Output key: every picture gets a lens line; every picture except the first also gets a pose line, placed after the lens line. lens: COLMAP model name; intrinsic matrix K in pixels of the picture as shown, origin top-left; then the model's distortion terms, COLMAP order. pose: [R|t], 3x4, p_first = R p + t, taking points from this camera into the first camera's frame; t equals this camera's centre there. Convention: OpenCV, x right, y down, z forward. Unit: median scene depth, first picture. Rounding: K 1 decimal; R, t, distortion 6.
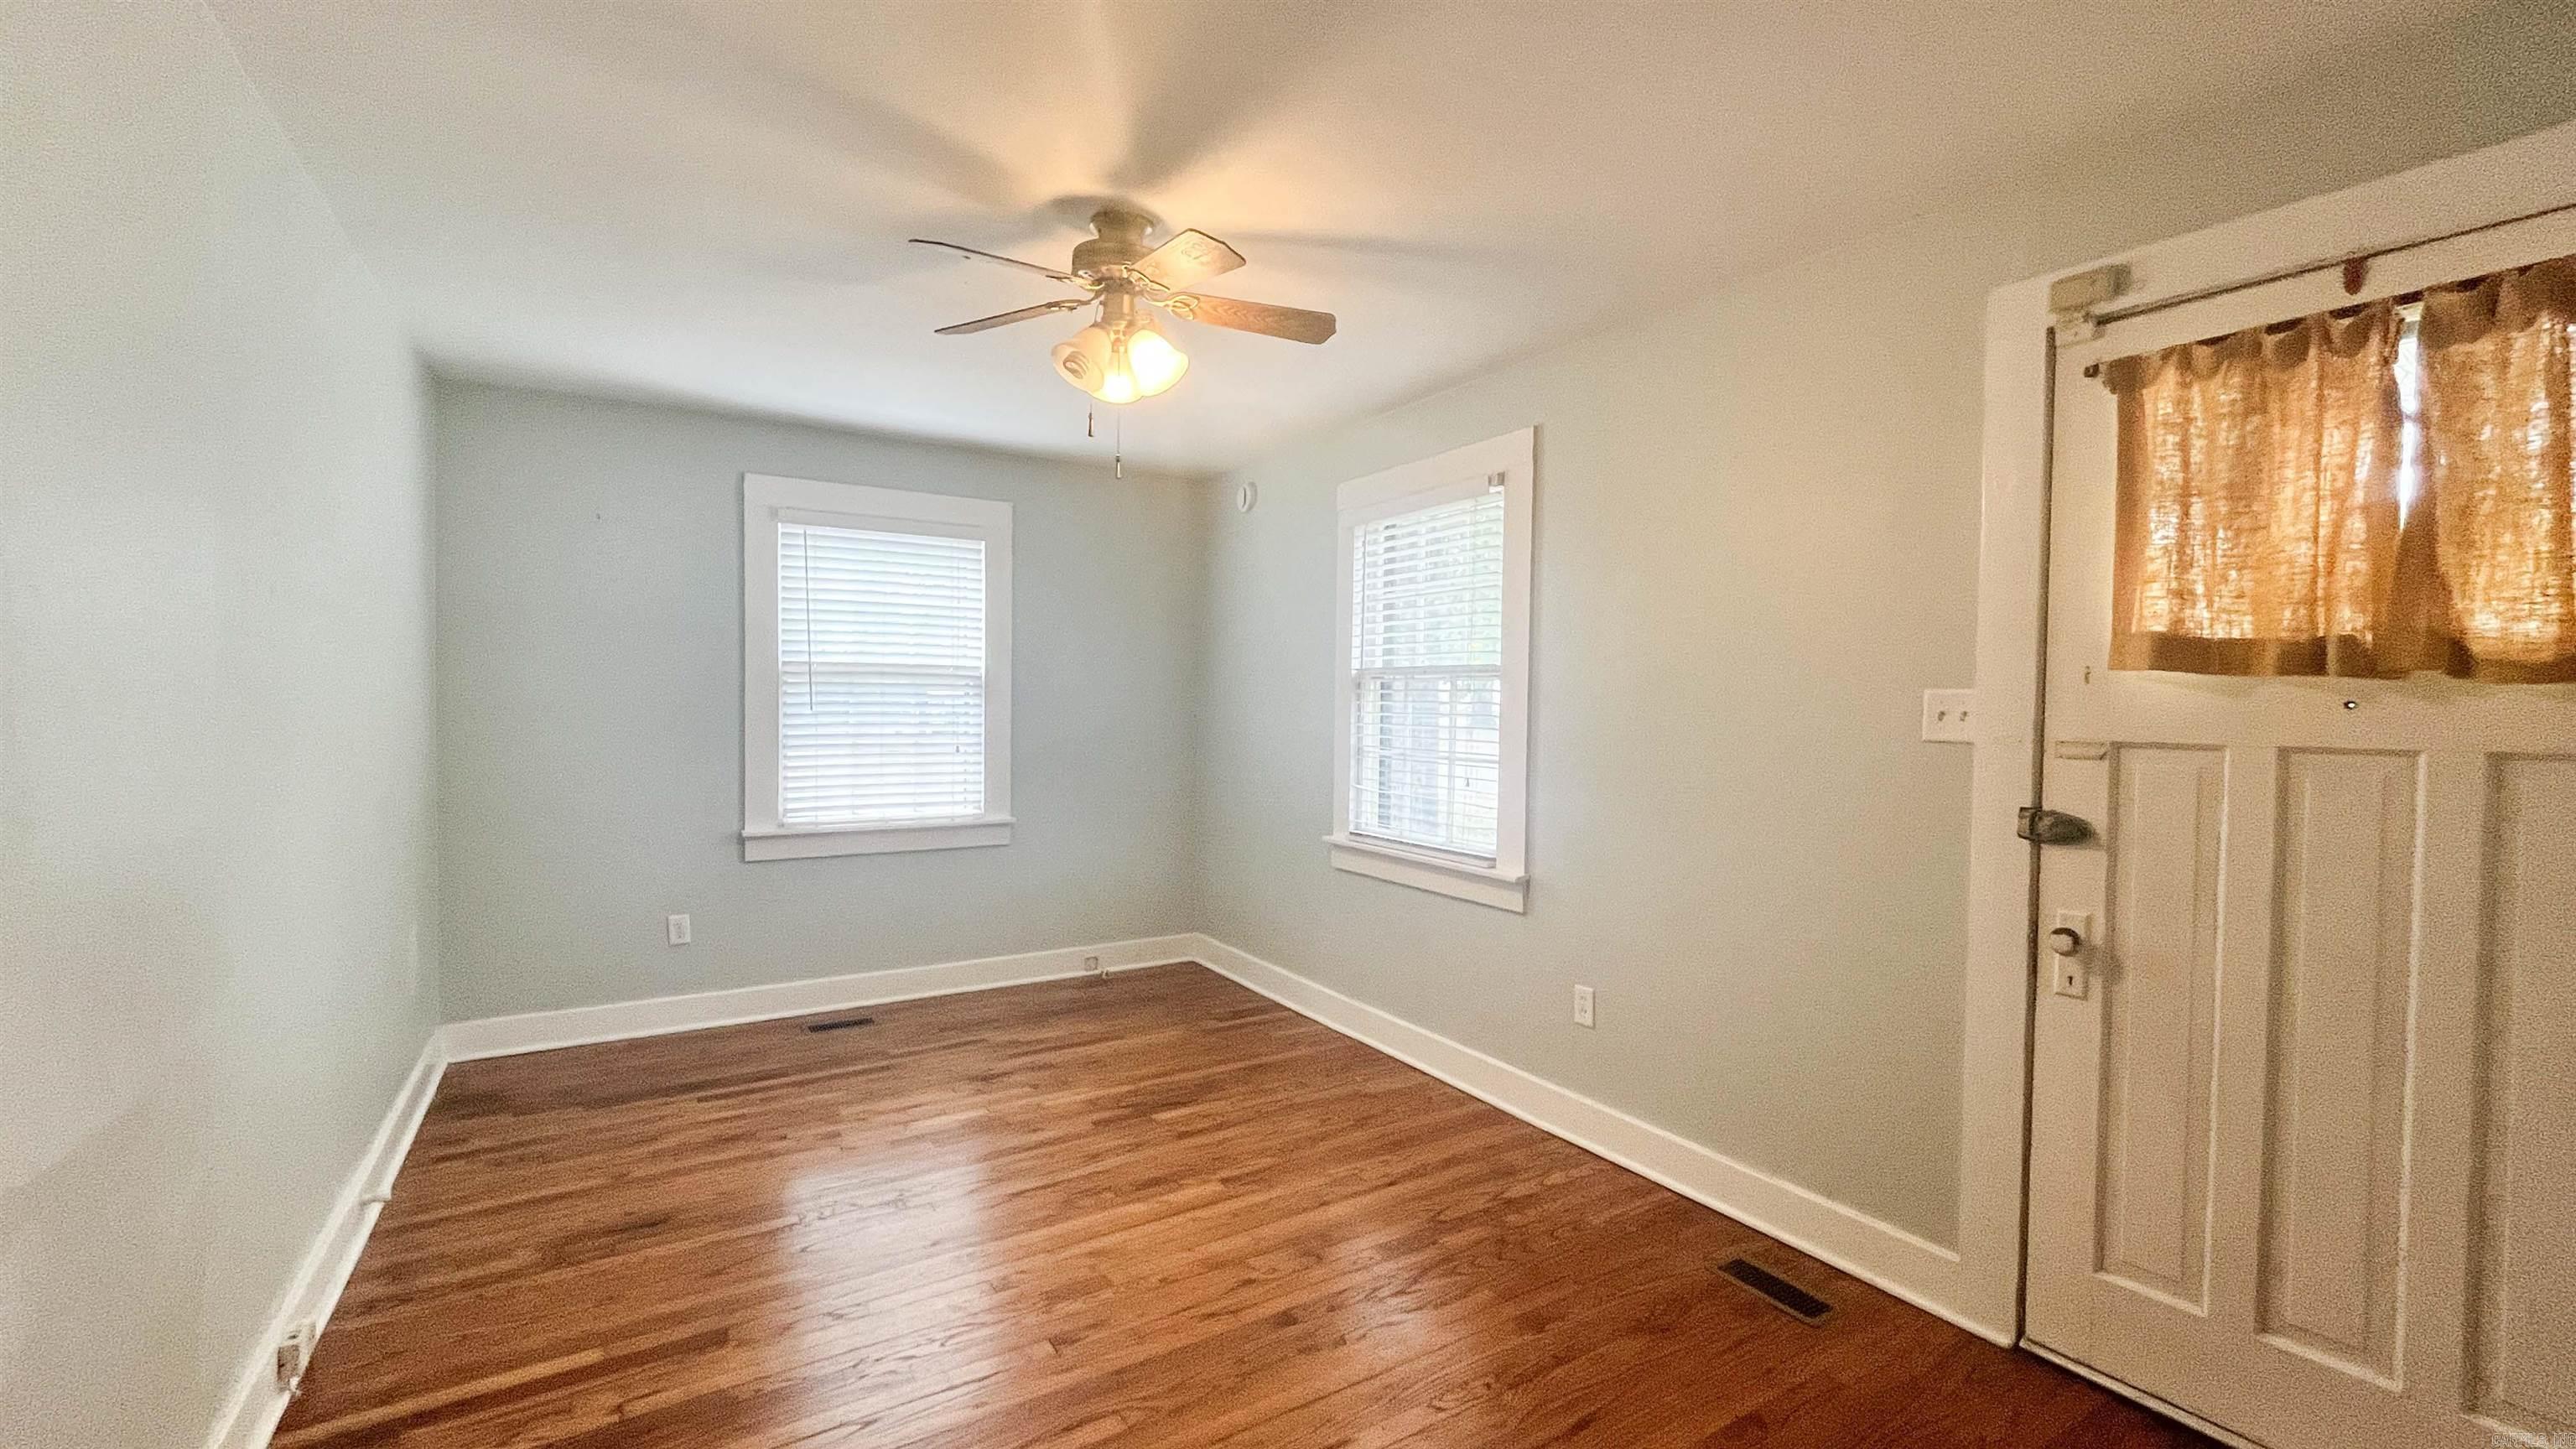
lens RADIAL K [[1062.9, 0, 1288.0], [0, 1062.9, 724.5], [0, 0, 1]] dist [-0.000154, -0.000244]
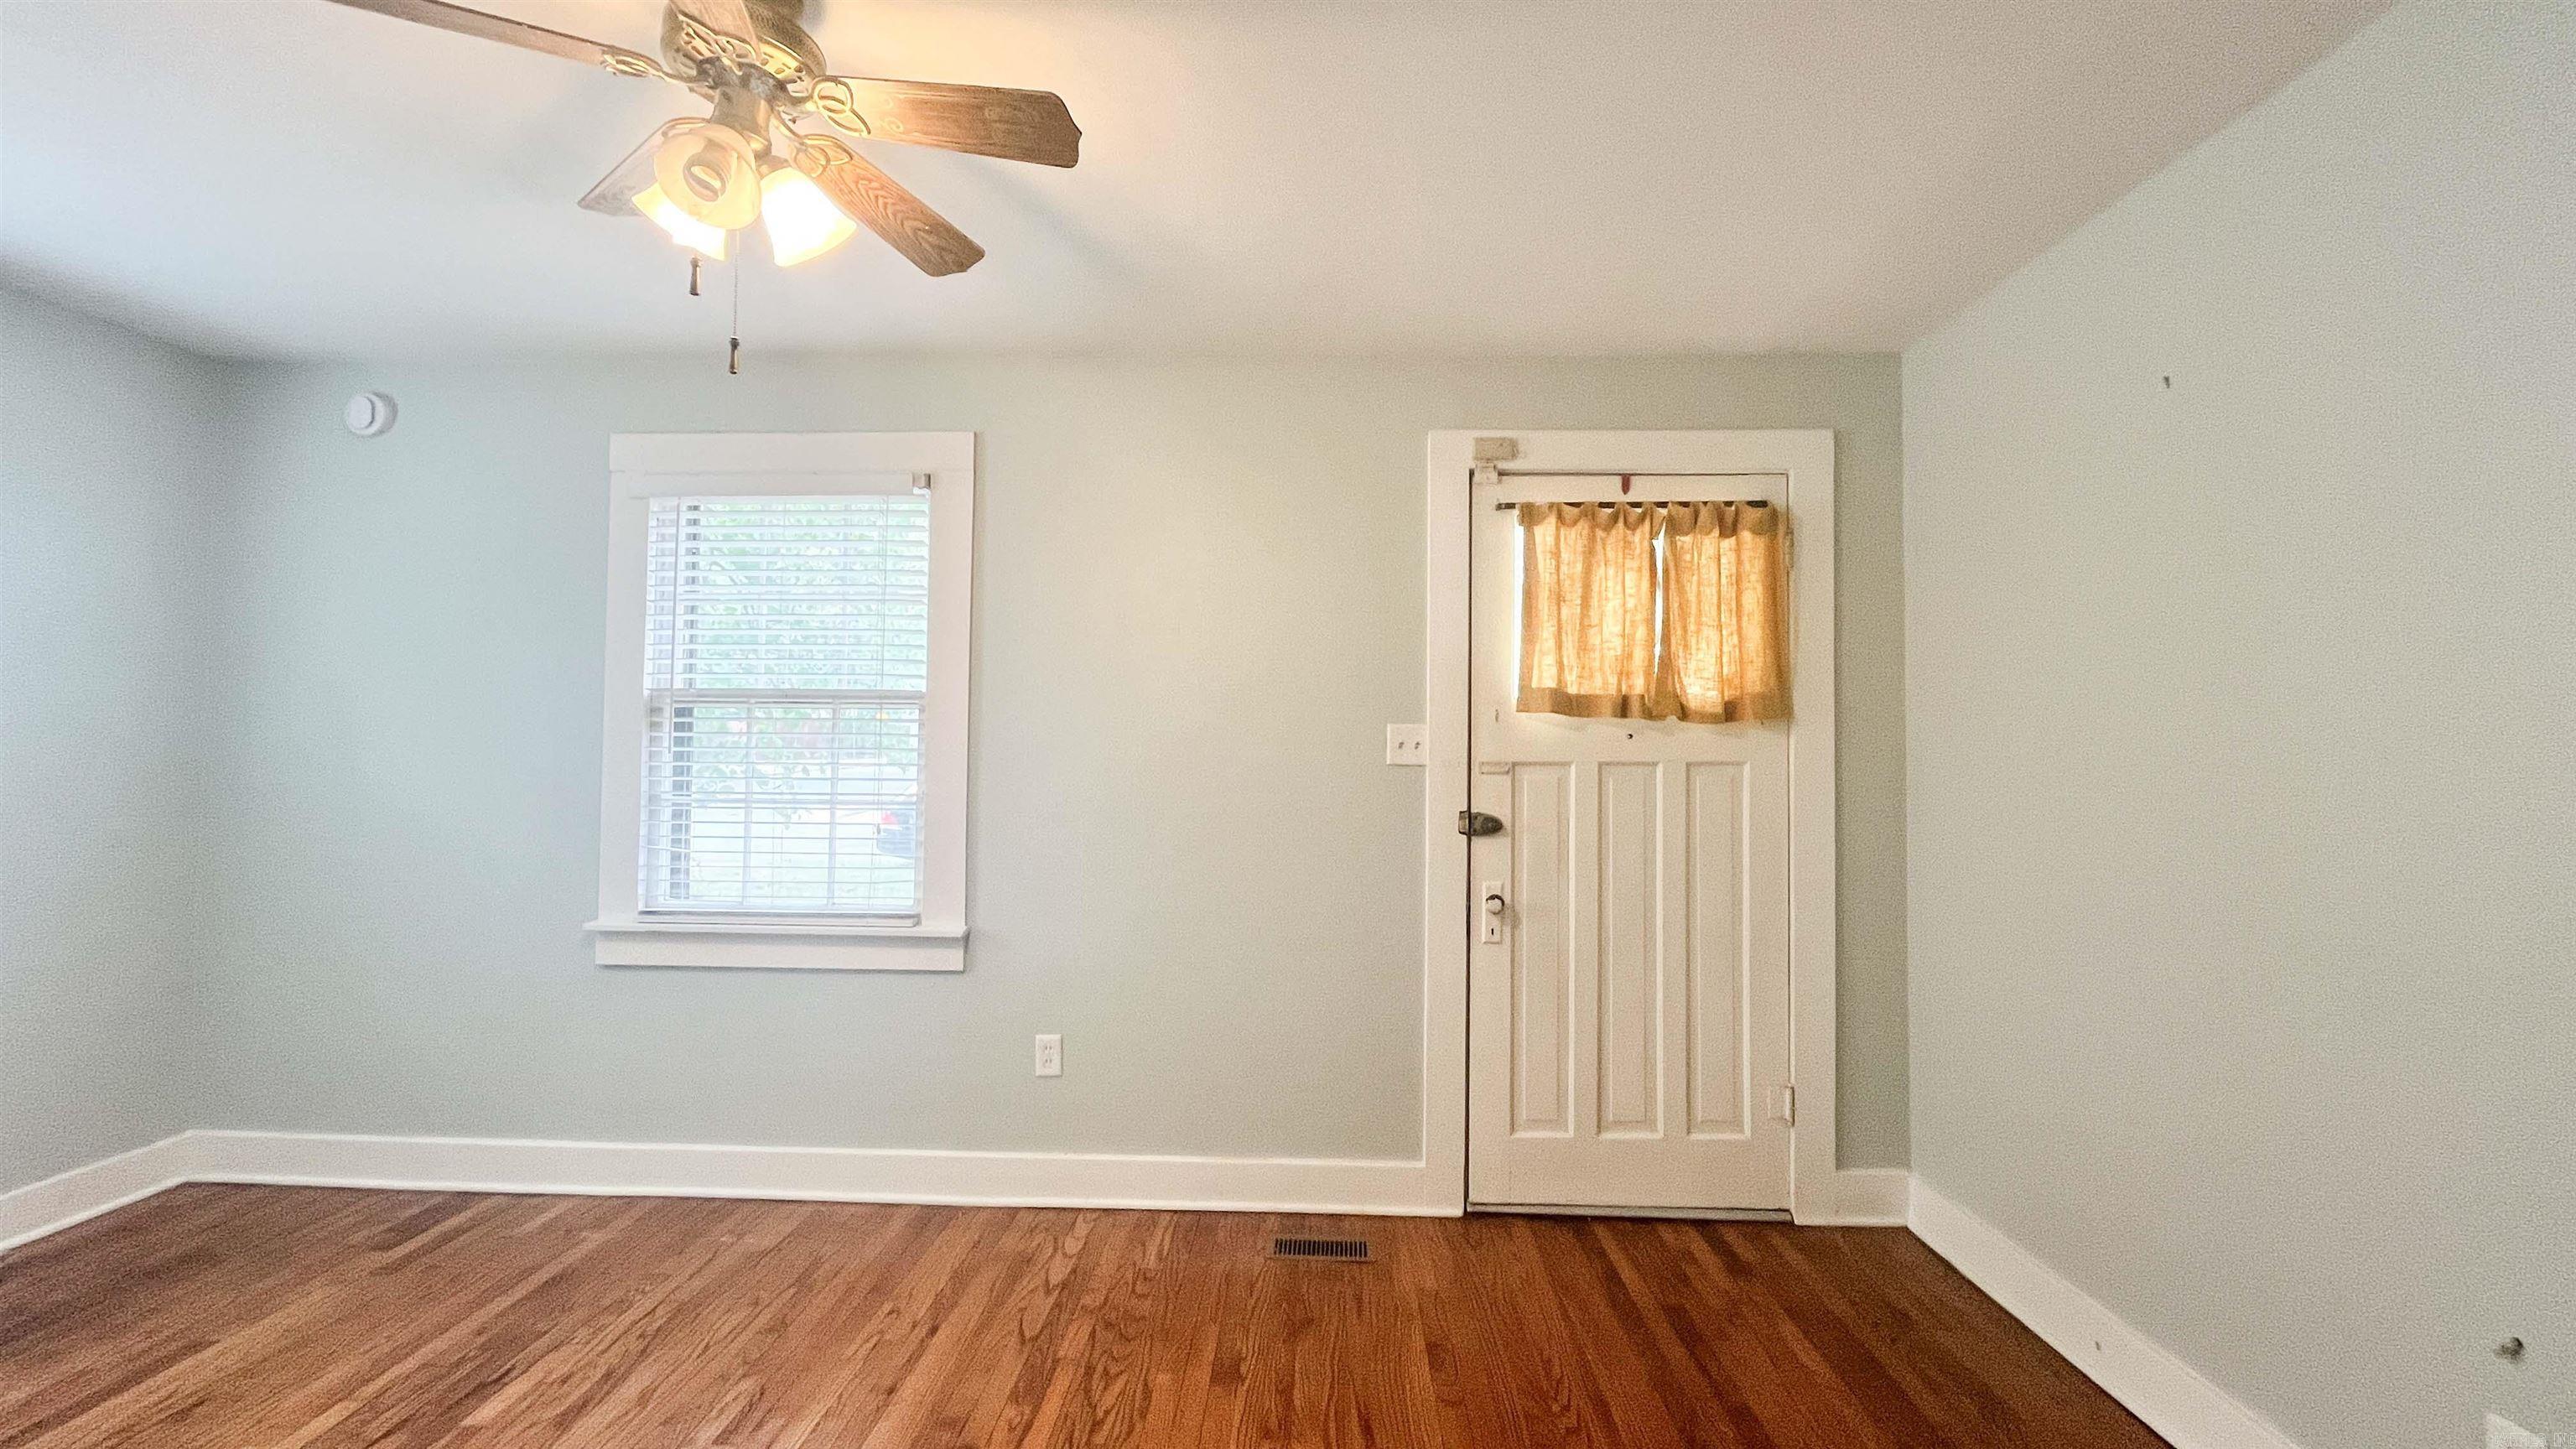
lens RADIAL K [[1072.1, 0, 1291.0], [0, 1072.1, 712.6], [0, 0, 1]] dist [-0.001992, -0.000155]
pose [[0.558330, 0.018059, 0.829422, -0.584802], [0.016298, 0.999331, -0.032729, -0.007654], [-0.829459, 0.031792, 0.557663, 0.411901]]
